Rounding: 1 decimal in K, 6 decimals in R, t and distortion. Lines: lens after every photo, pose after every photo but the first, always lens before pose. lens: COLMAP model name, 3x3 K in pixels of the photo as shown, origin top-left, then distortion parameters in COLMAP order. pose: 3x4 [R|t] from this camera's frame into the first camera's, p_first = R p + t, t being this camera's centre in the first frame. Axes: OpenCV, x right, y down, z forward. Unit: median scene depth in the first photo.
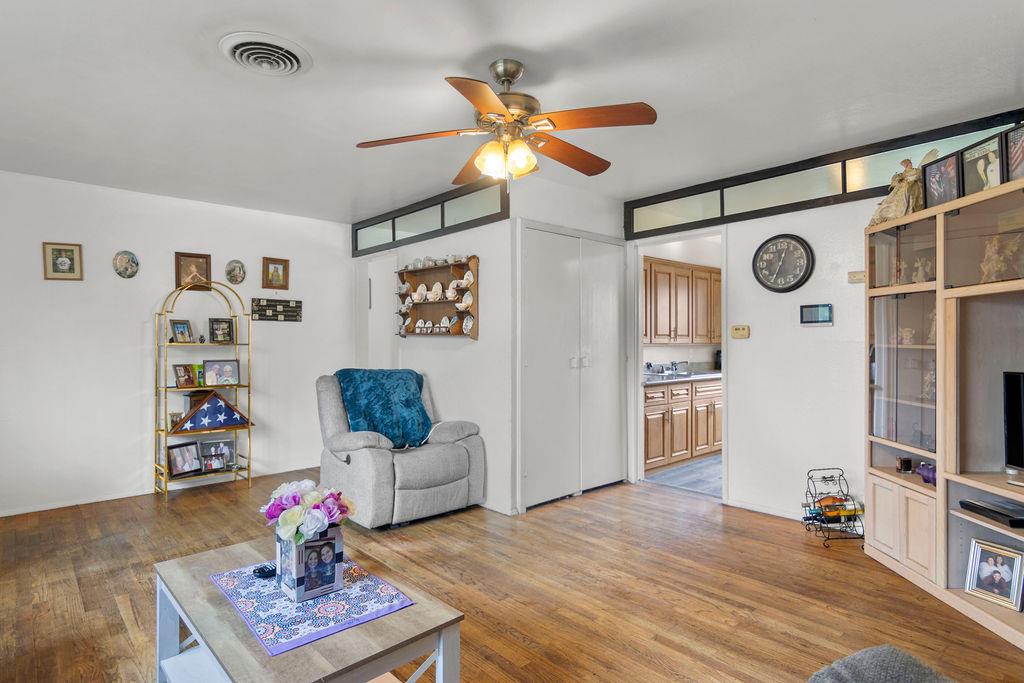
lens RADIAL K [[518.1, 0, 515.1], [0, 518.1, 346.2], [0, 0, 1]] dist [0.000585, -0.000927]
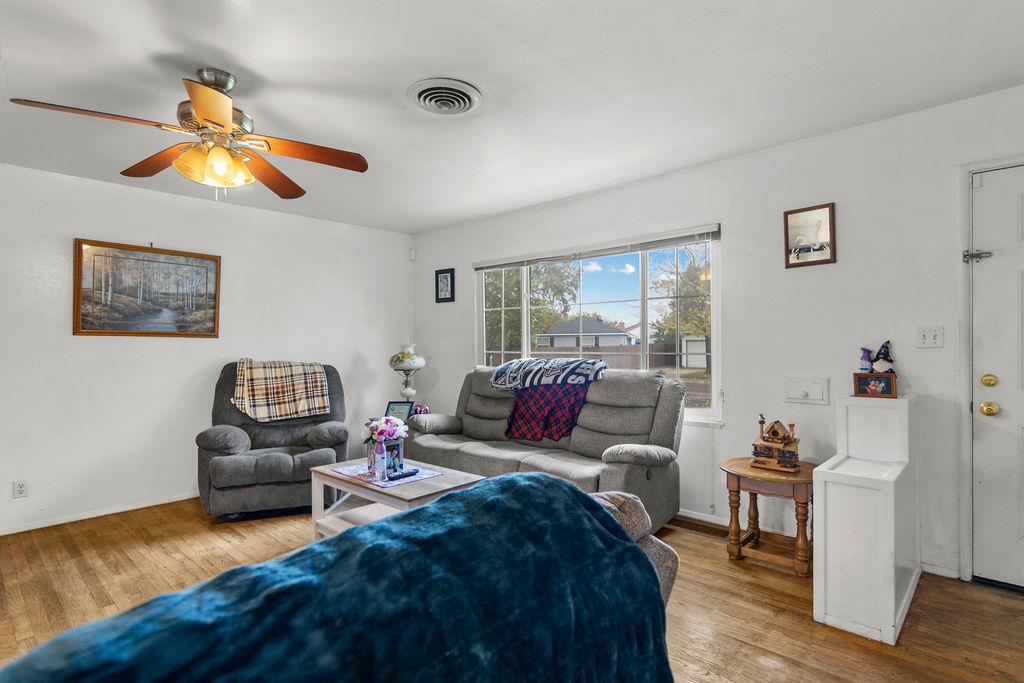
lens RADIAL K [[518.1, 0, 515.1], [0, 518.1, 346.2], [0, 0, 1]] dist [0.000585, -0.000927]
pose [[-0.995267, 0.006726, -0.096948, -0.262558], [0.005742, 0.999929, 0.010419, -0.011897], [0.097012, 0.009813, -0.995235, 1.108146]]
